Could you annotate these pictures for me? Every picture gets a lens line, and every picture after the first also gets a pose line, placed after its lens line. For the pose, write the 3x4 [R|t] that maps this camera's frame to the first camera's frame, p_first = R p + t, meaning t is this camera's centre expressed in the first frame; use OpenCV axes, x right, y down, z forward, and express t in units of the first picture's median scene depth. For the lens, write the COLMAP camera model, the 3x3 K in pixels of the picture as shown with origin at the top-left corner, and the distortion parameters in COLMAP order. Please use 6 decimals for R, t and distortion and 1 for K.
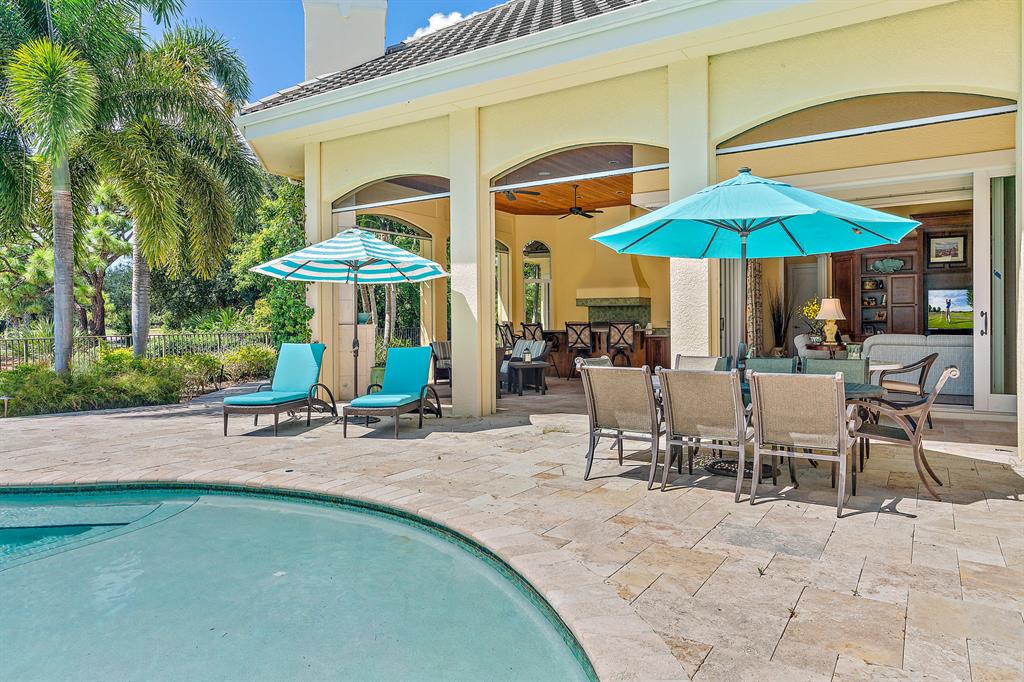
lens RADIAL K [[662.6, 0, 512.0], [0, 662.6, 341.0], [0, 0, 1]] dist [0.000295, -0.000210]
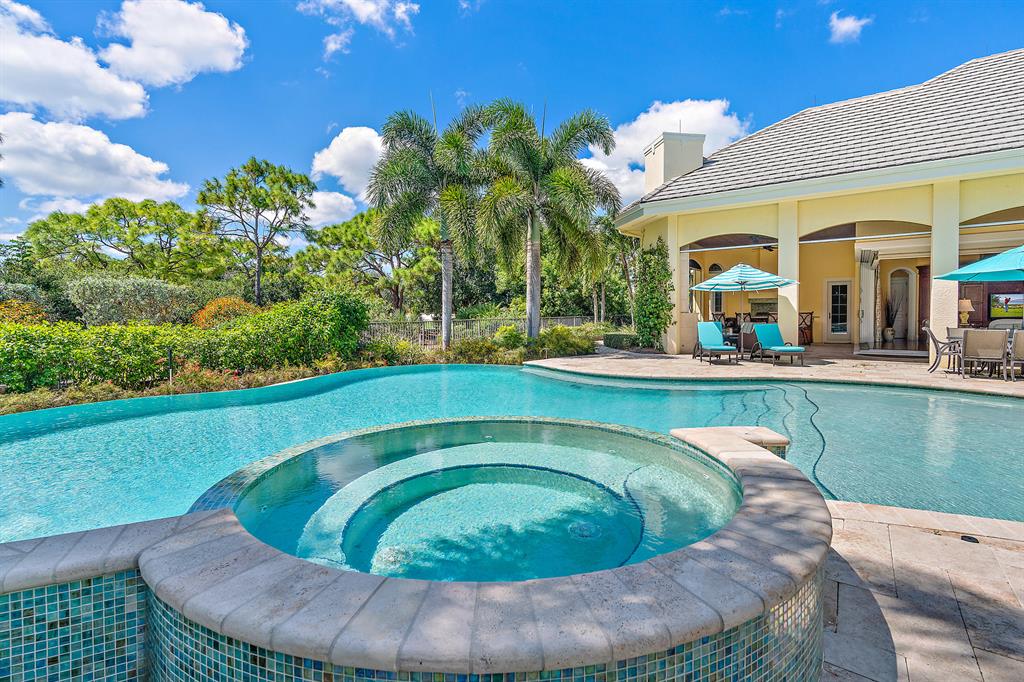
lens RADIAL K [[471.2, 0, 507.4], [0, 471.2, 331.3], [0, 0, 1]] dist [-0.004761, -0.000275]
pose [[0.997749, 0.007177, -0.066674, -0.700238], [-0.006653, 0.999945, 0.008074, 0.020828], [0.066728, -0.007612, 0.997742, -0.370007]]
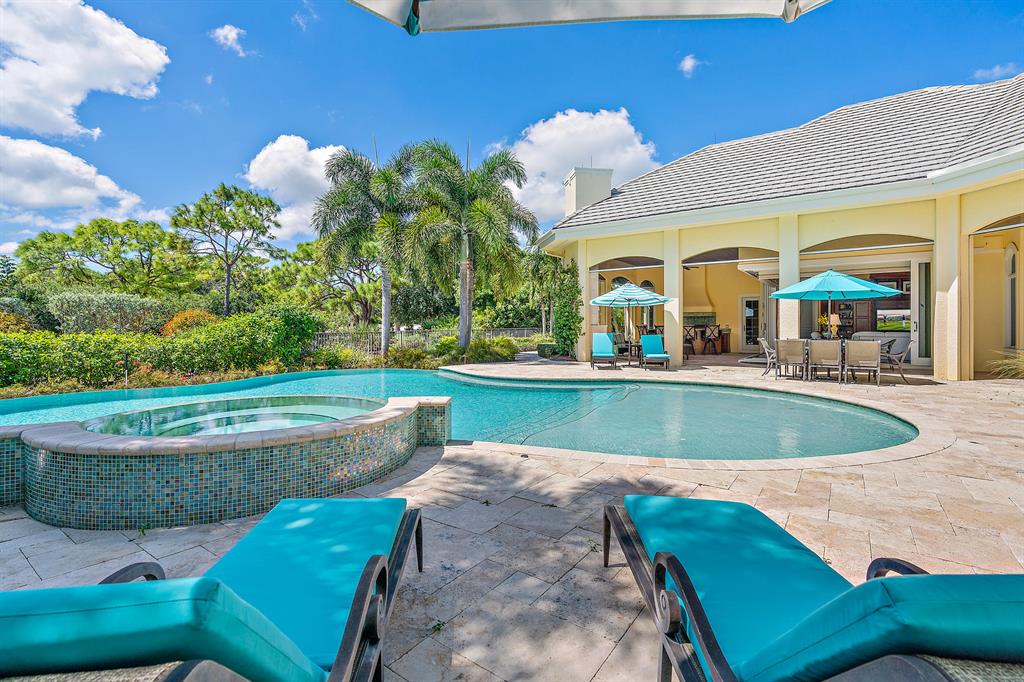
lens RADIAL K [[471.2, 0, 507.4], [0, 471.2, 331.3], [0, 0, 1]] dist [-0.004761, -0.000275]
pose [[0.998010, 0.009306, -0.062364, -0.460643], [-0.010336, 0.999815, -0.016202, 0.023505], [0.062202, 0.016815, 0.997922, -0.543336]]
